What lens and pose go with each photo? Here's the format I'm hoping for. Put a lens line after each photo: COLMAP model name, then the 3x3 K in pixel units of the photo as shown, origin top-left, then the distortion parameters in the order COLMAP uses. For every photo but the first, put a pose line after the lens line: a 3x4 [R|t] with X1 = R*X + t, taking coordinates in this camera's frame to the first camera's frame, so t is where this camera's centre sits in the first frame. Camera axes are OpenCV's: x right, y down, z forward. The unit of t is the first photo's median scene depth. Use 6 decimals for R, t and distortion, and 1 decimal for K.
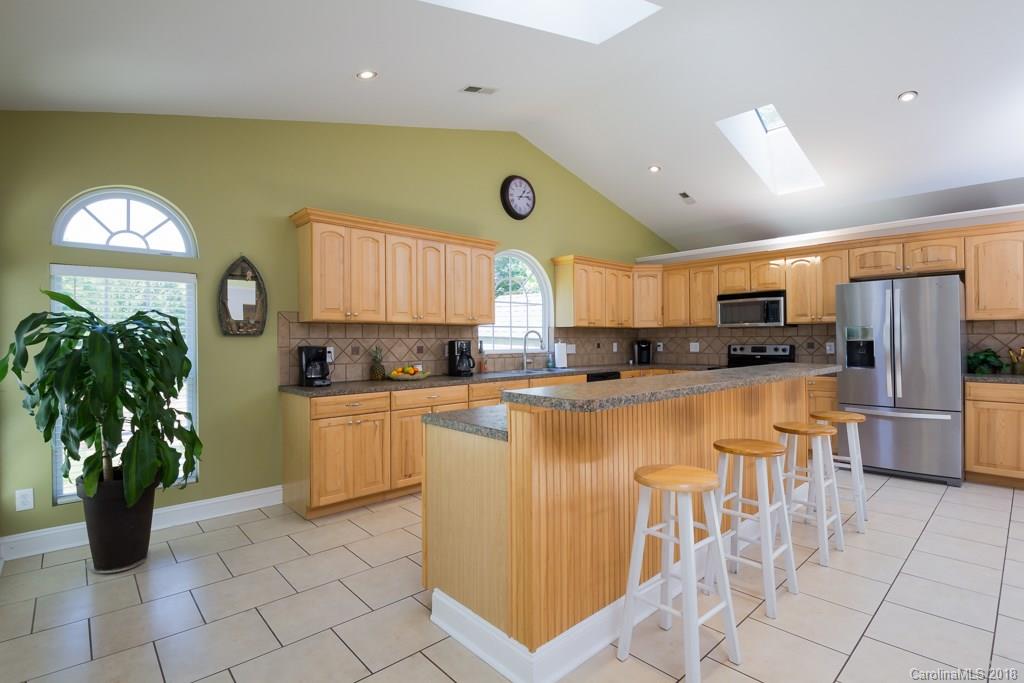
lens RADIAL K [[489.0, 0, 512.0], [0, 489.0, 341.5], [0, 0, 1]] dist [0.000785, -0.000545]
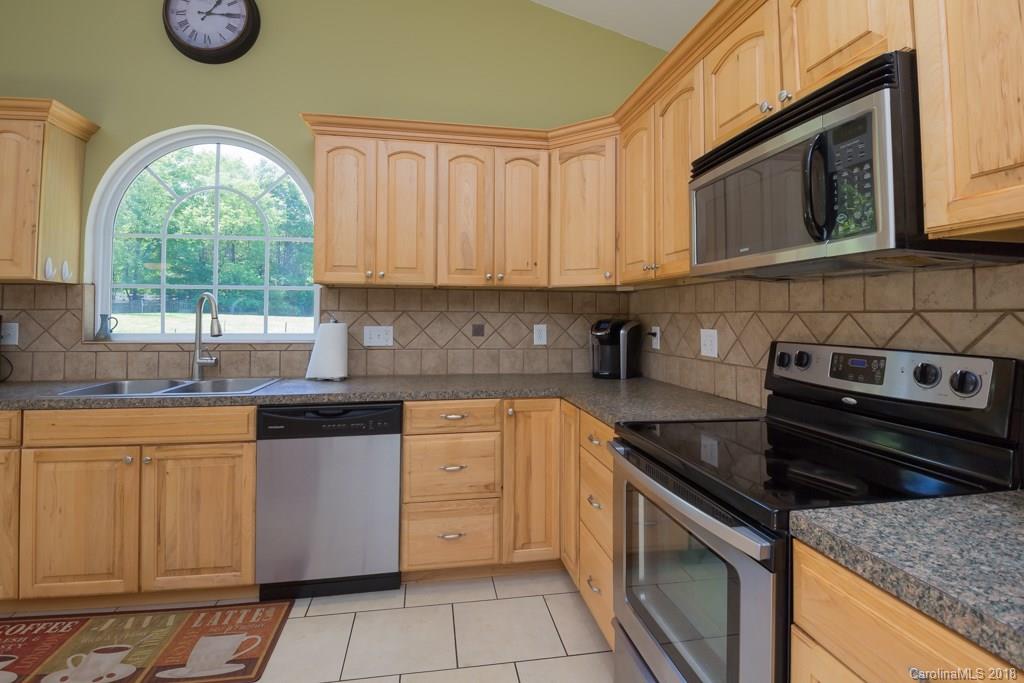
lens RADIAL K [[497.3, 0, 510.3], [0, 497.3, 303.0], [0, 0, 1]] dist [0.001127, -0.024764]
pose [[0.840680, -0.000635, -0.541532, 0.529032], [-0.014200, 0.999630, -0.023217, -0.006752], [0.541347, 0.027208, 0.840359, 0.770016]]
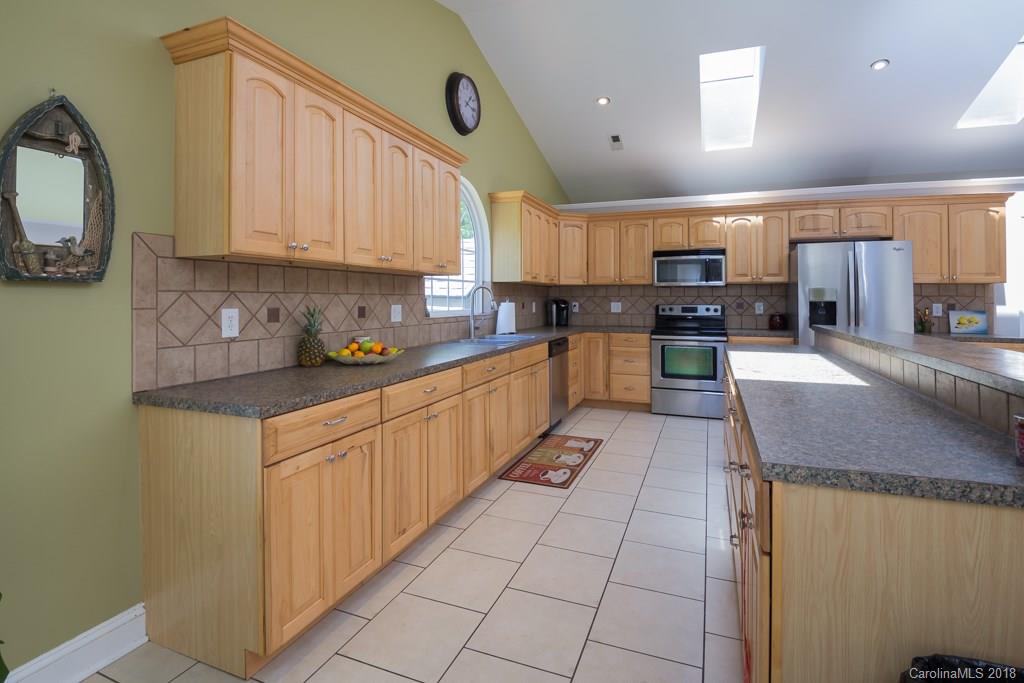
lens RADIAL K [[497.3, 0, 510.3], [0, 497.3, 303.0], [0, 0, 1]] dist [0.001127, -0.024764]
pose [[0.901142, 0.003190, 0.433512, -0.250352], [-0.005236, 0.999980, 0.003526, 0.001560], [-0.433492, -0.005447, 0.901141, 0.295410]]
